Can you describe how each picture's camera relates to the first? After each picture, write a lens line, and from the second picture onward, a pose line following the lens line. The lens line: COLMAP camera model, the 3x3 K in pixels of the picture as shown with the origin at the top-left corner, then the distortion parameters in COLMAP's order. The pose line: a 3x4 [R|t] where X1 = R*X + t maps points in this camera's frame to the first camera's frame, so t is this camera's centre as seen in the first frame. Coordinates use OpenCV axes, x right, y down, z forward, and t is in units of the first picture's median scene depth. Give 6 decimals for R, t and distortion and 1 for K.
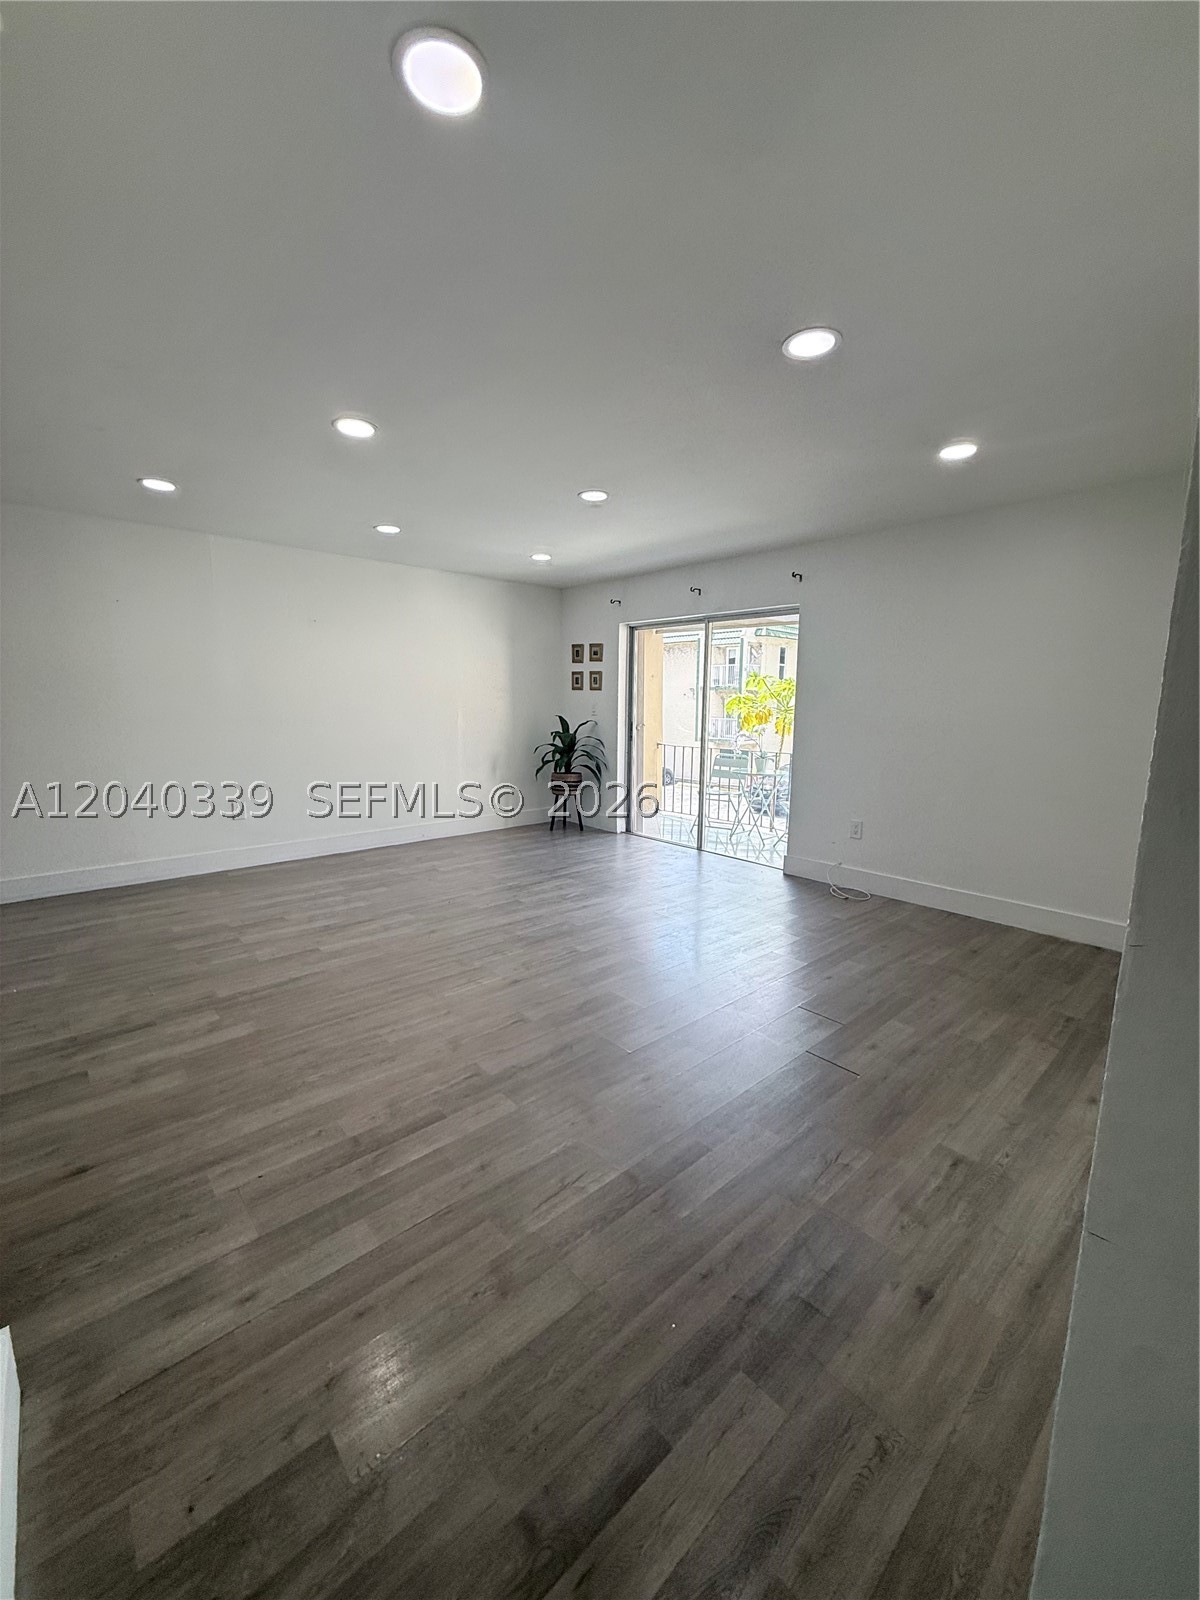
lens RADIAL K [[636.5, 0, 599.5], [0, 636.5, 795.6], [0, 0, 1]] dist [-0.000160, 0.000346]
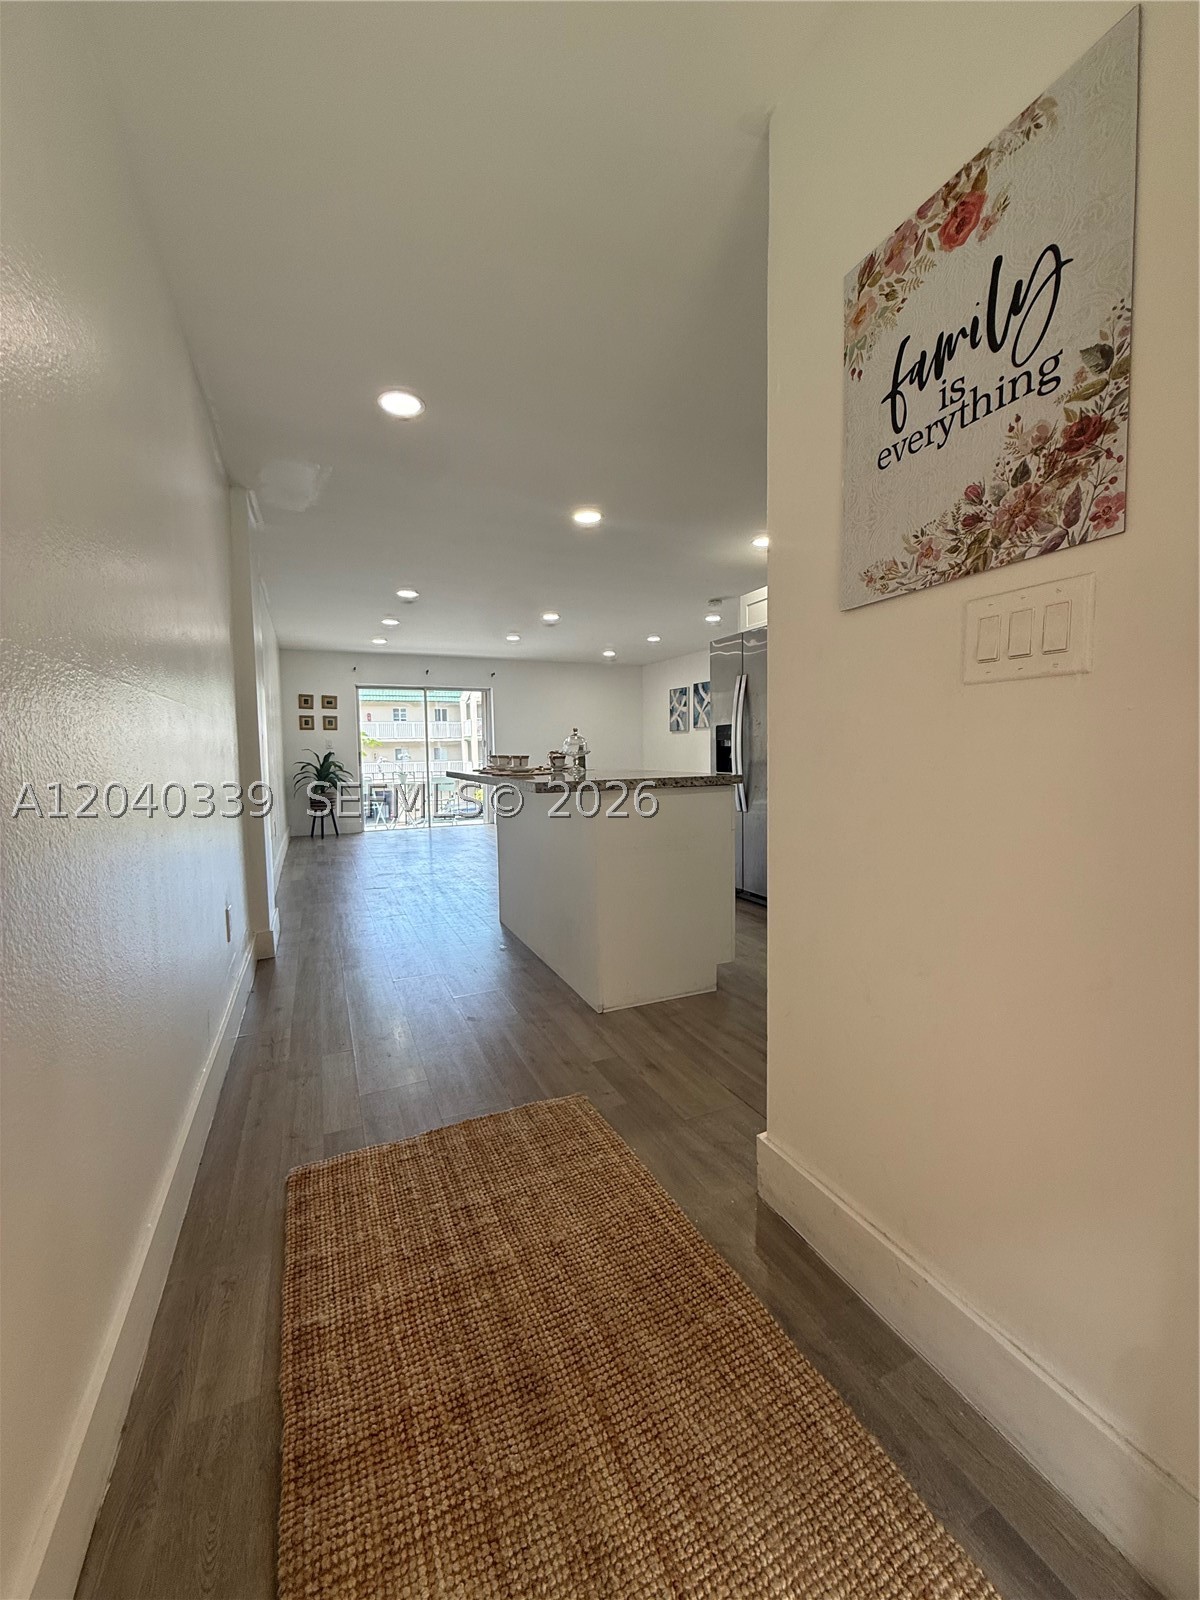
lens RADIAL K [[636.5, 0, 599.5], [0, 636.5, 795.6], [0, 0, 1]] dist [-0.000160, 0.000346]
pose [[0.306182, -0.083790, 0.948278, -1.565062], [0.161332, 0.986277, 0.035057, 0.020795], [-0.938203, 0.142253, 0.315498, 0.093684]]
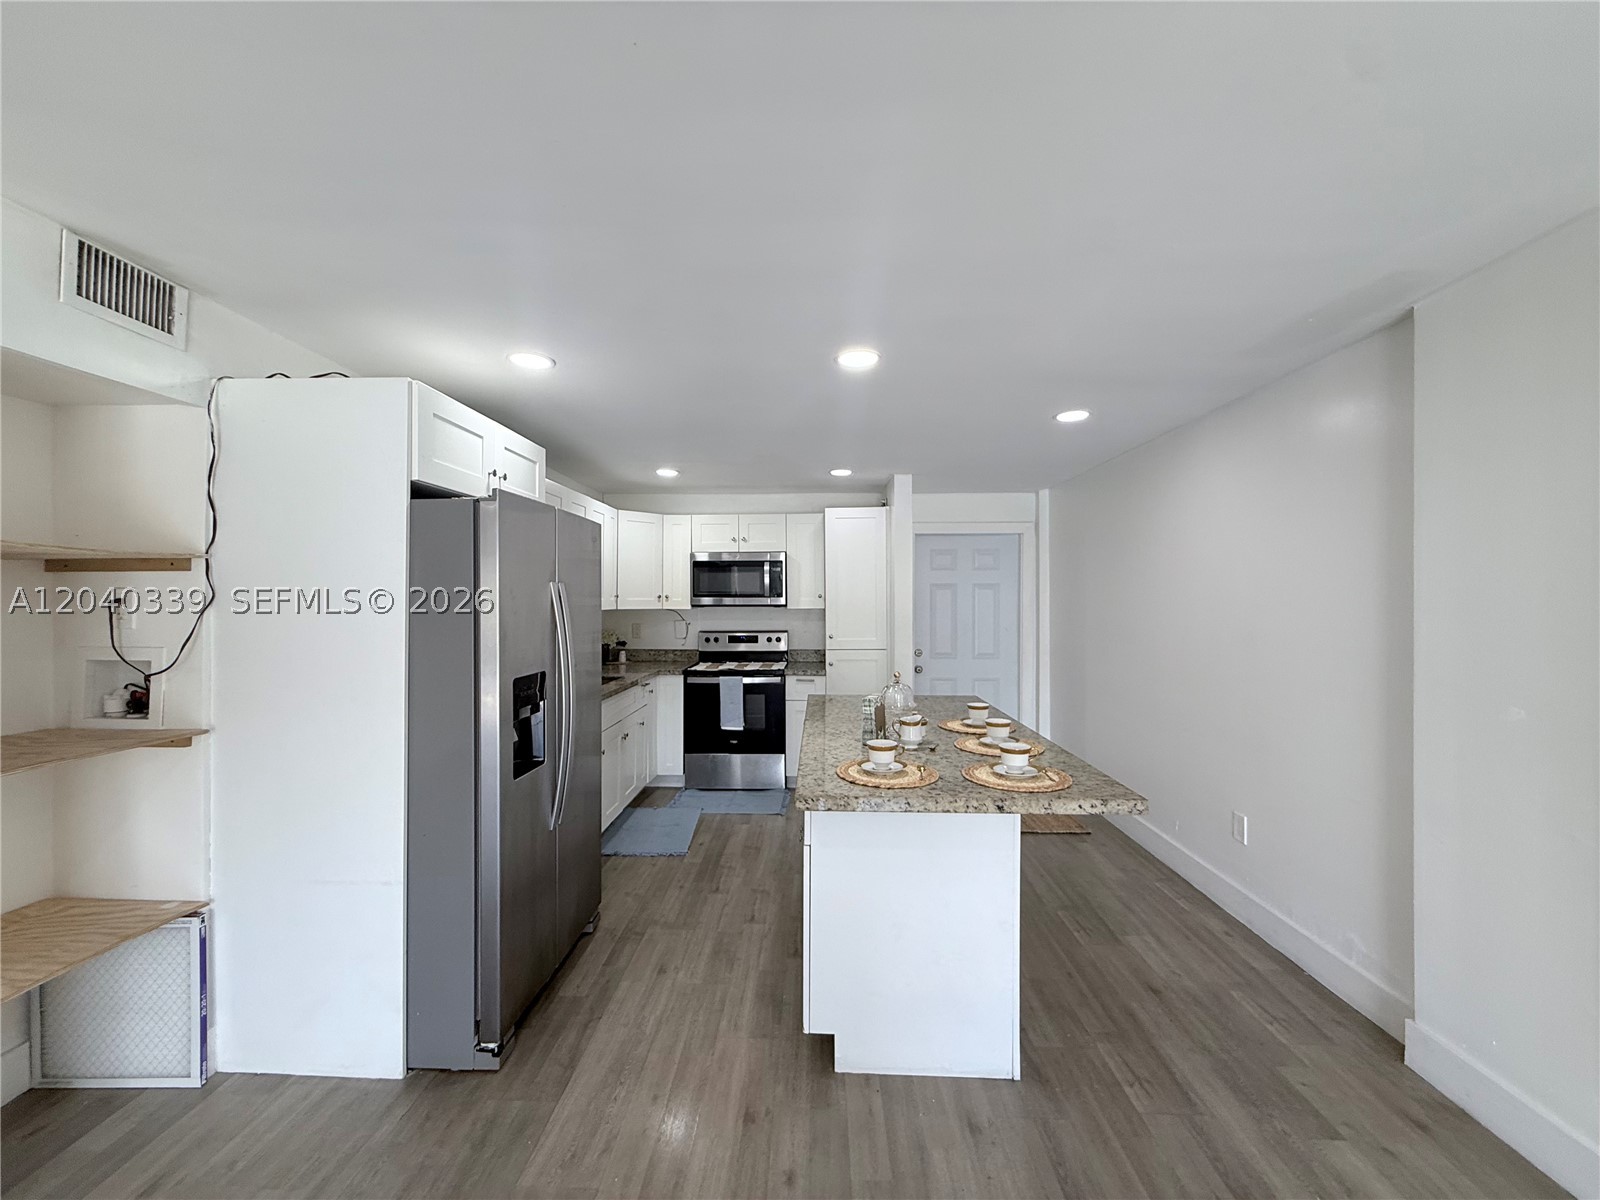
lens RADIAL K [[636.5, 0, 794.4], [0, 636.5, 598.9], [0, 0, 1]] dist [-0.000160, 0.000346]
pose [[-0.692966, -0.012157, -0.720868, -0.347525], [-0.114900, 0.988941, 0.093774, -0.146664], [0.711756, 0.147810, -0.686699, 0.674100]]
